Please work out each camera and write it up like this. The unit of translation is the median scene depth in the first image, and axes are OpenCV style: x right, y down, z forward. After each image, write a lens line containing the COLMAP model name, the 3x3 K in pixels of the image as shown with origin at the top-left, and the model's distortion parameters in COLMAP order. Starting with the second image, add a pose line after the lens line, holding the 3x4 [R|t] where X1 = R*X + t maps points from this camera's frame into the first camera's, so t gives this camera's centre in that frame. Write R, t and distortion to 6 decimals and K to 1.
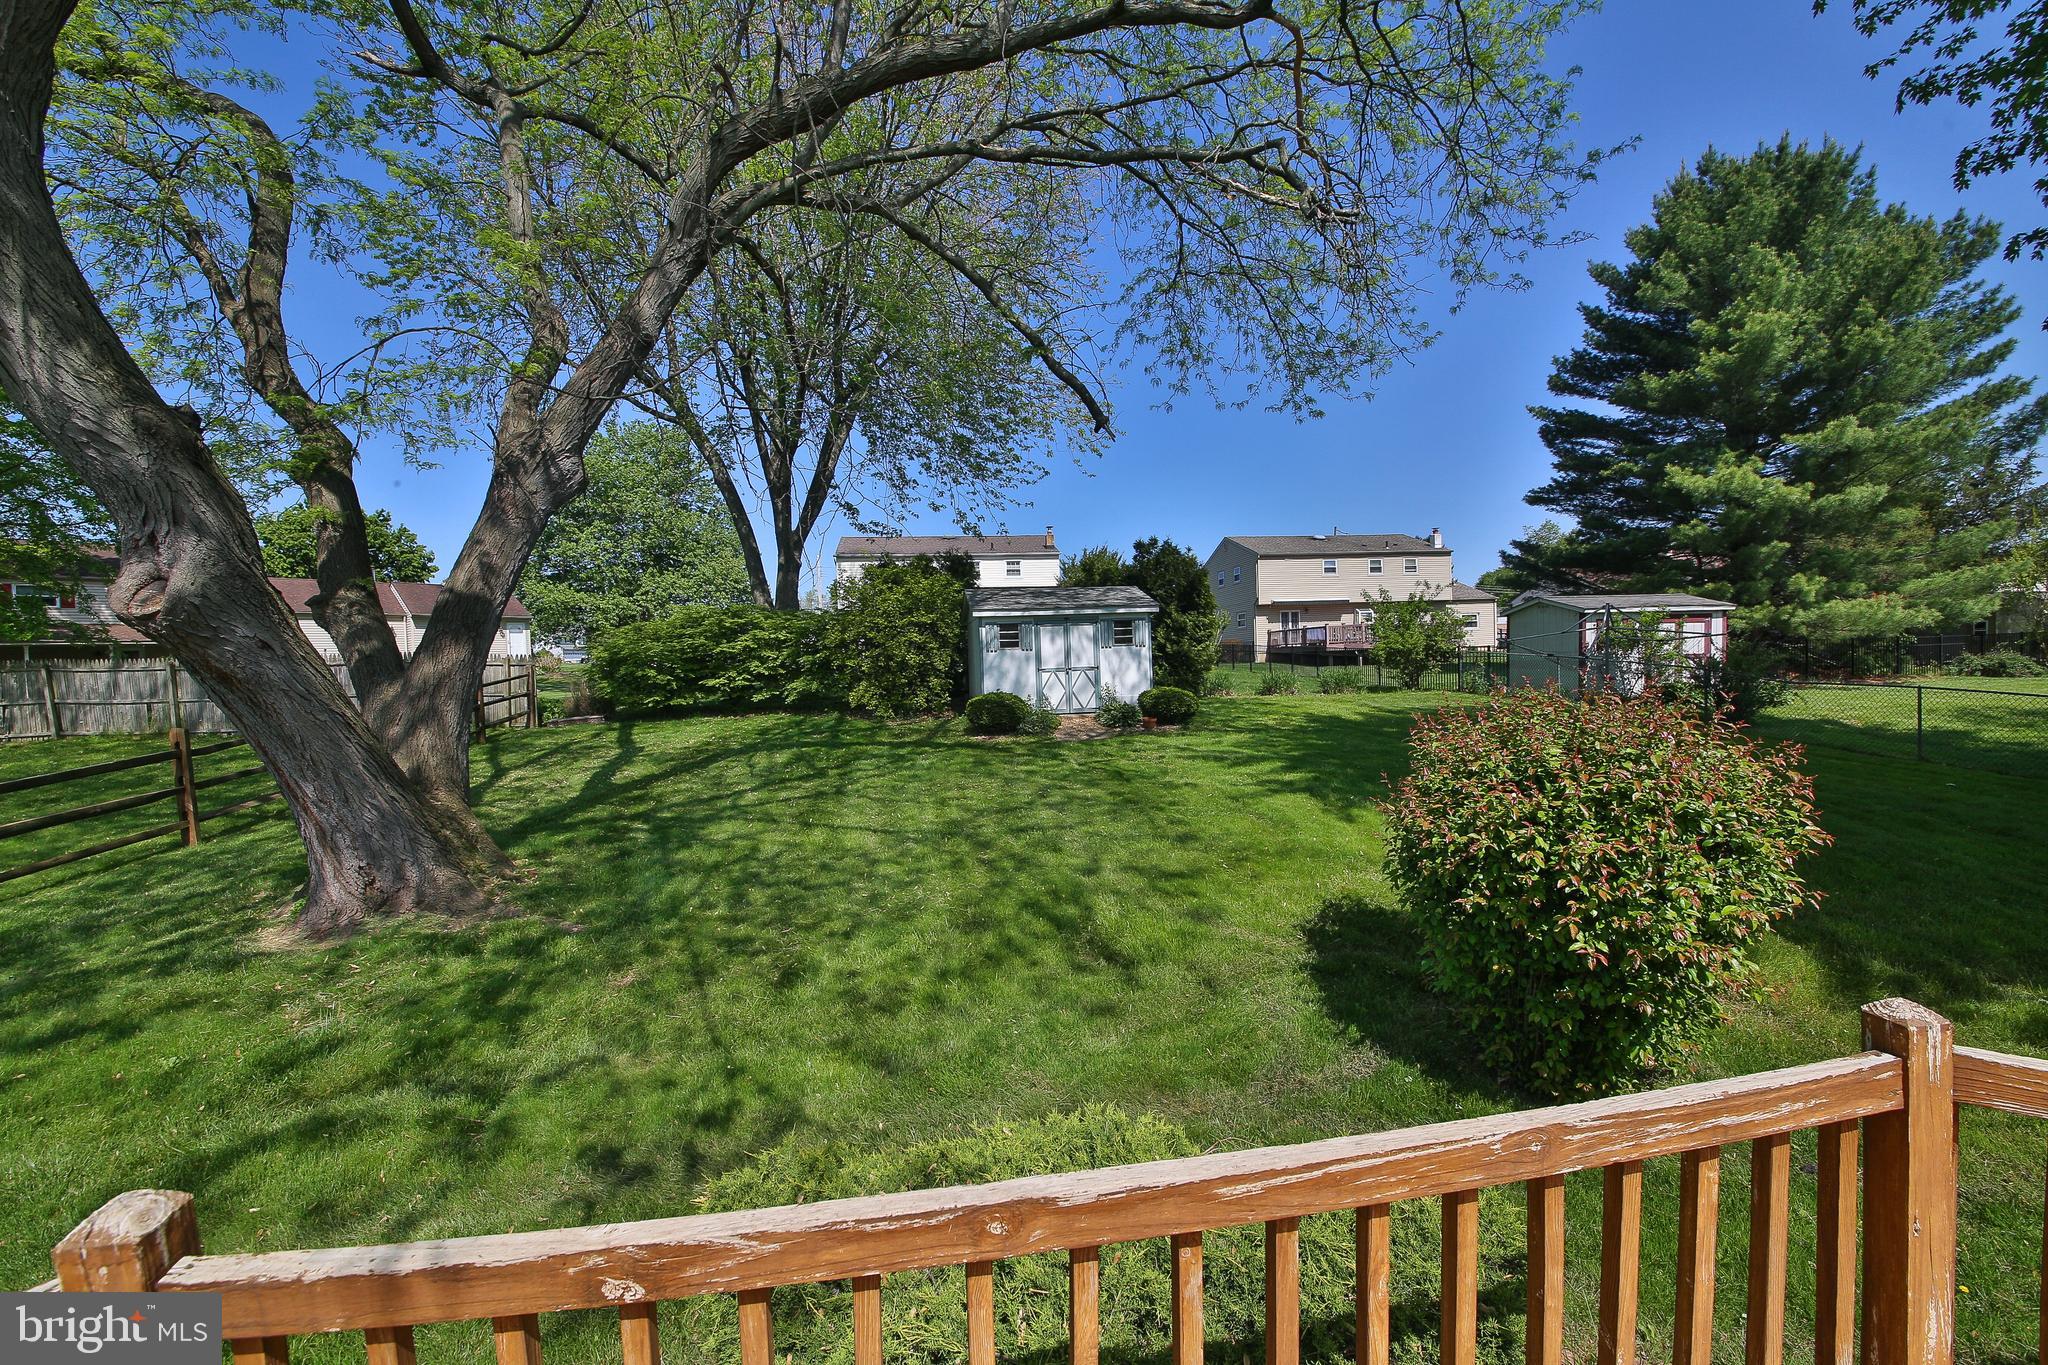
lens RADIAL K [[740.1, 0, 1023.7], [0, 740.1, 680.8], [0, 0, 1]] dist [-0.023397, -0.002799]
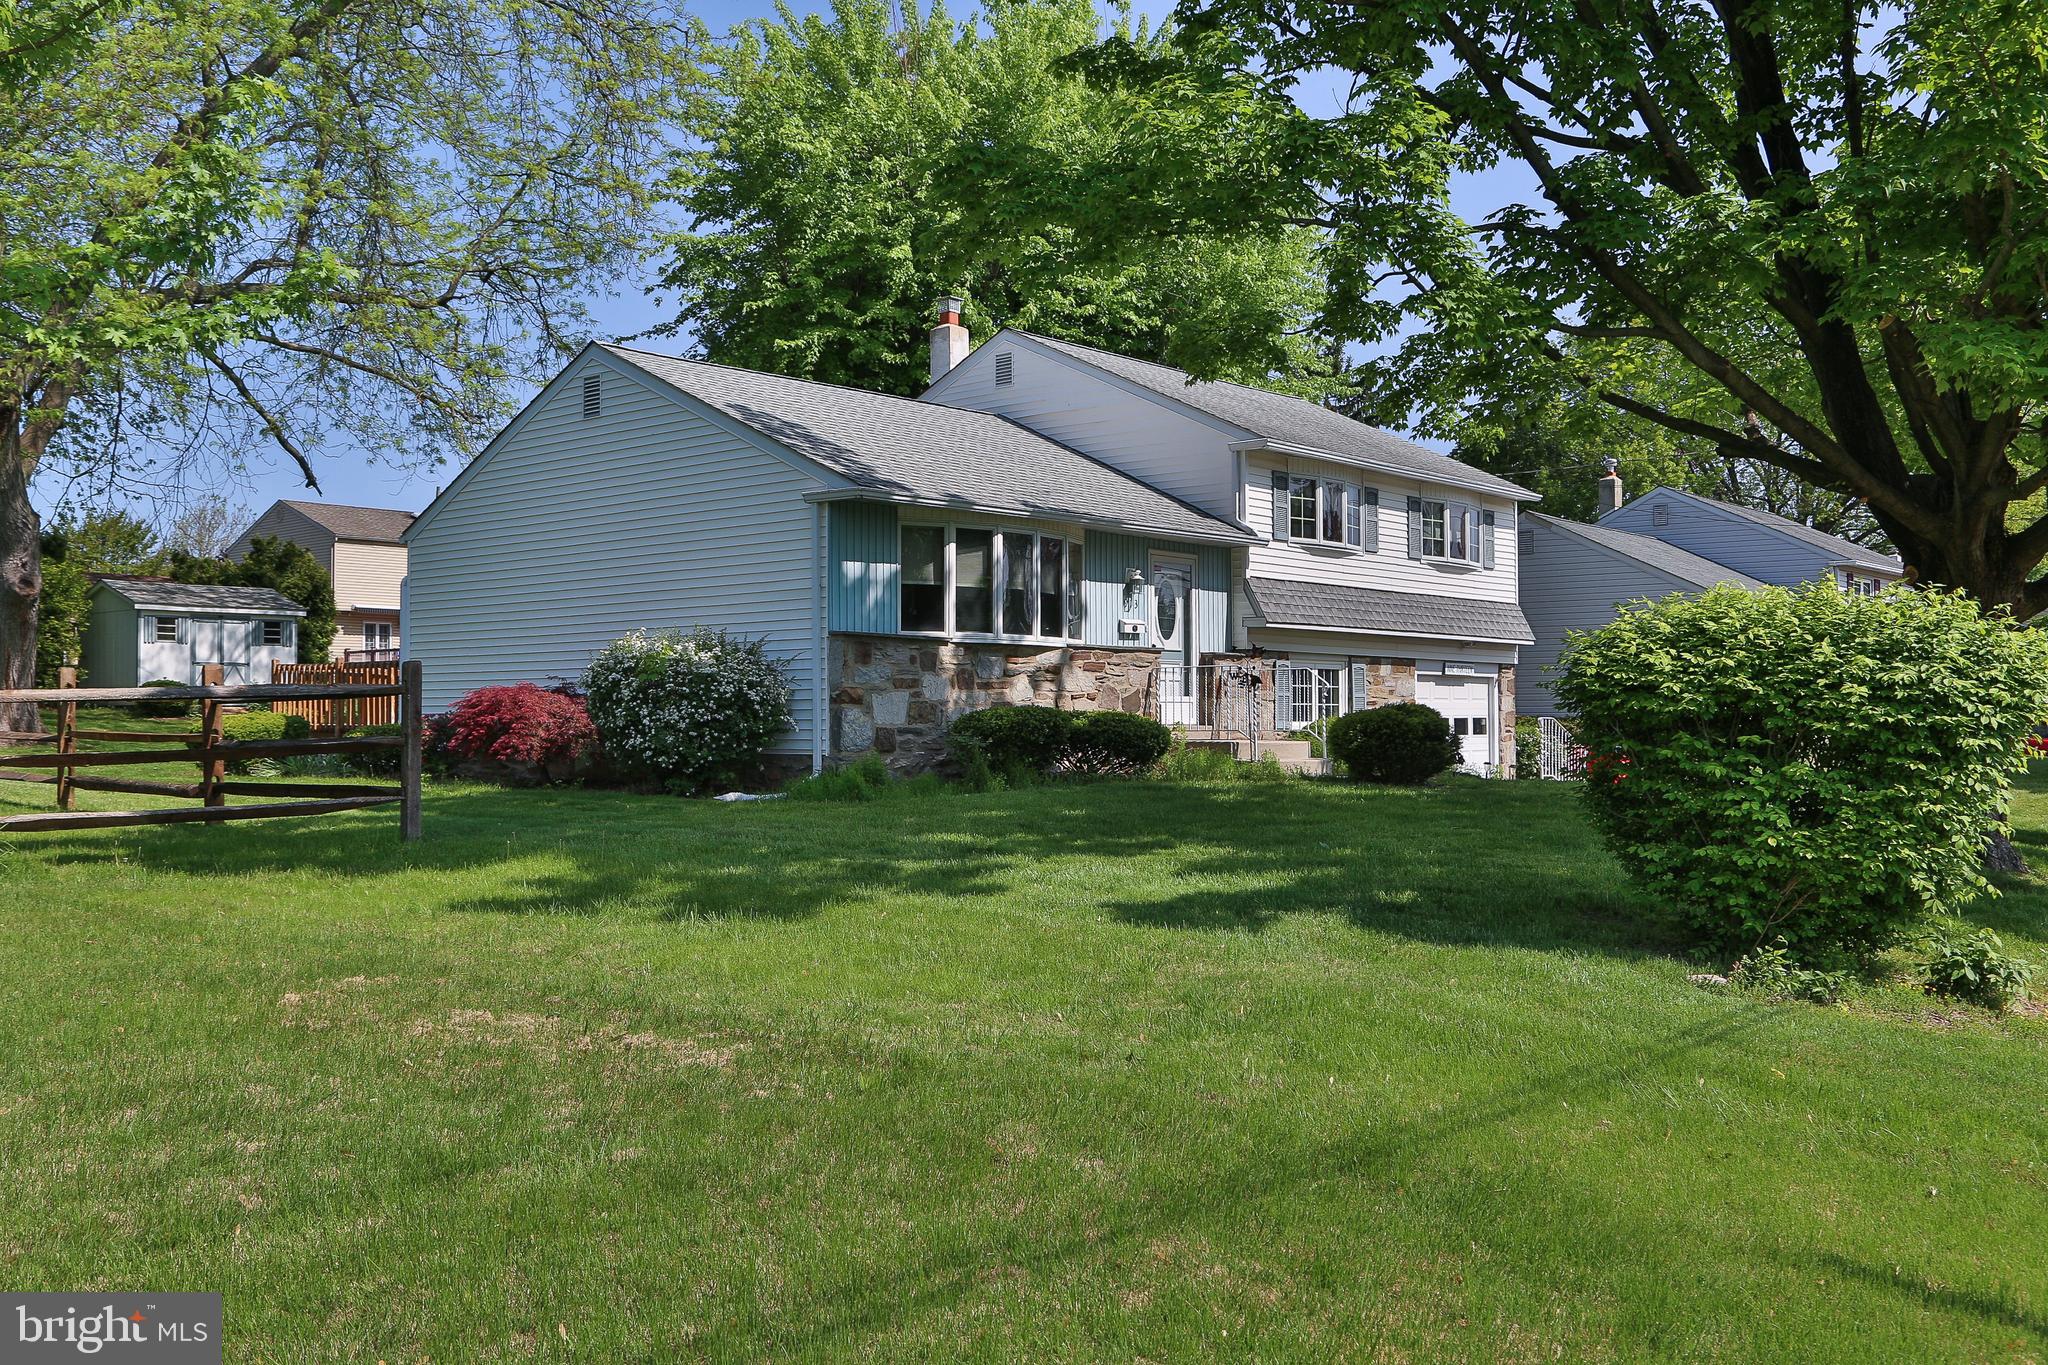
lens RADIAL K [[1812.4, 0, 1019.9], [0, 1812.4, 690.1], [0, 0, 1]] dist [-0.042182, -0.001615]
pose [[0.751602, 0.039814, 0.658414, -0.770283], [-0.003206, 0.998385, -0.056713, 0.163642], [-0.659609, 0.040515, 0.750516, -1.684664]]
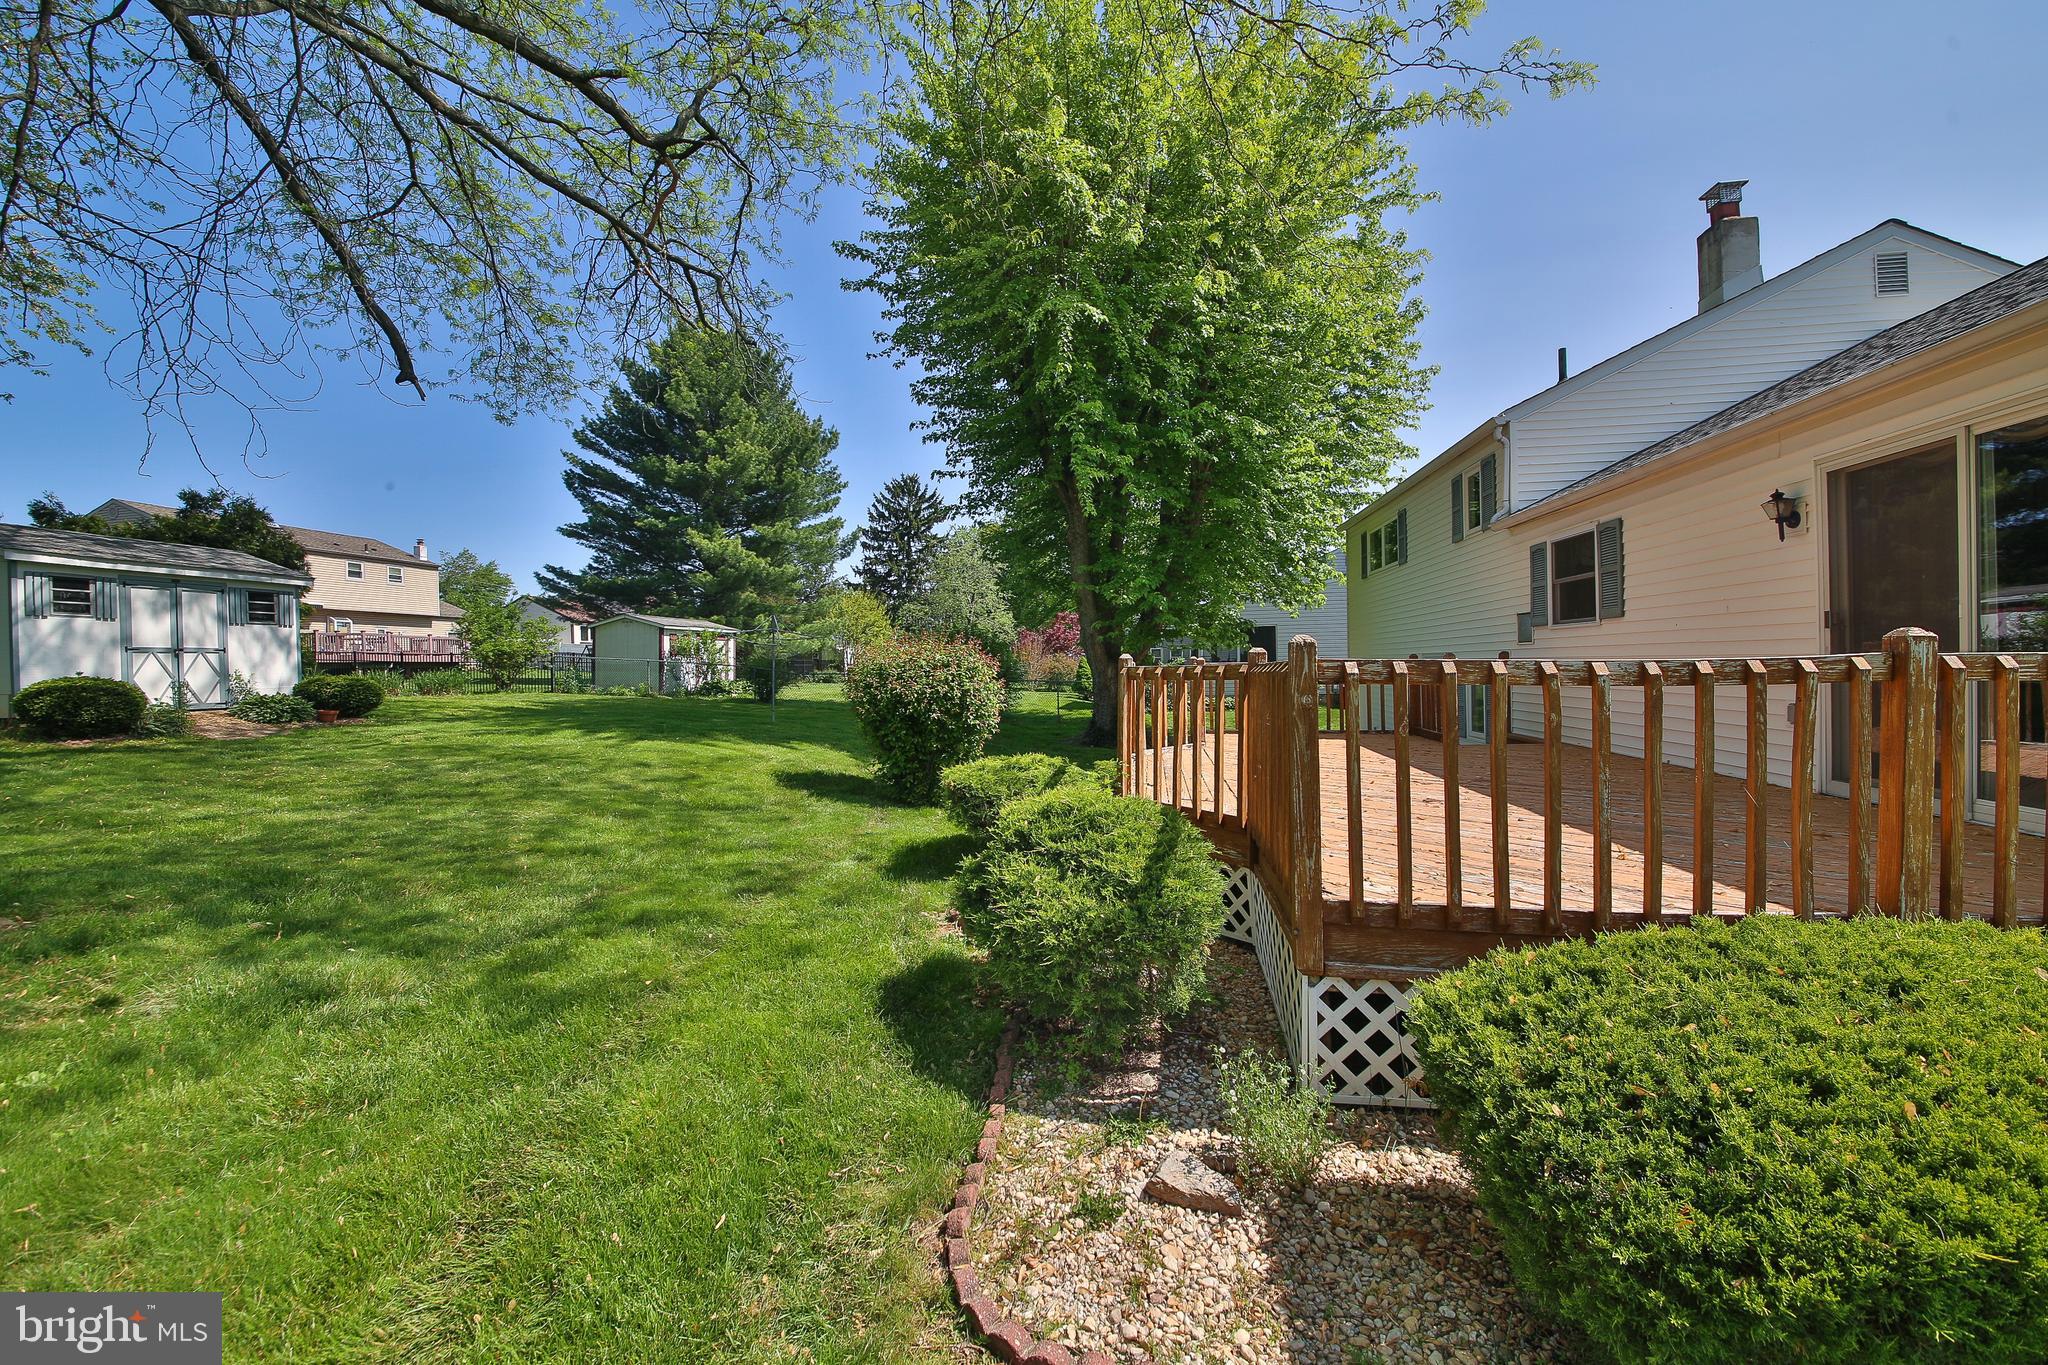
lens RADIAL K [[740.1, 0, 1022.0], [0, 740.1, 670.4], [0, 0, 1]] dist [-0.023397, -0.002799]
pose [[0.281808, 0.018654, 0.959289, -0.374183], [0.037941, 0.998812, -0.030569, 0.055712], [-0.958720, 0.045011, 0.280766, 0.006357]]
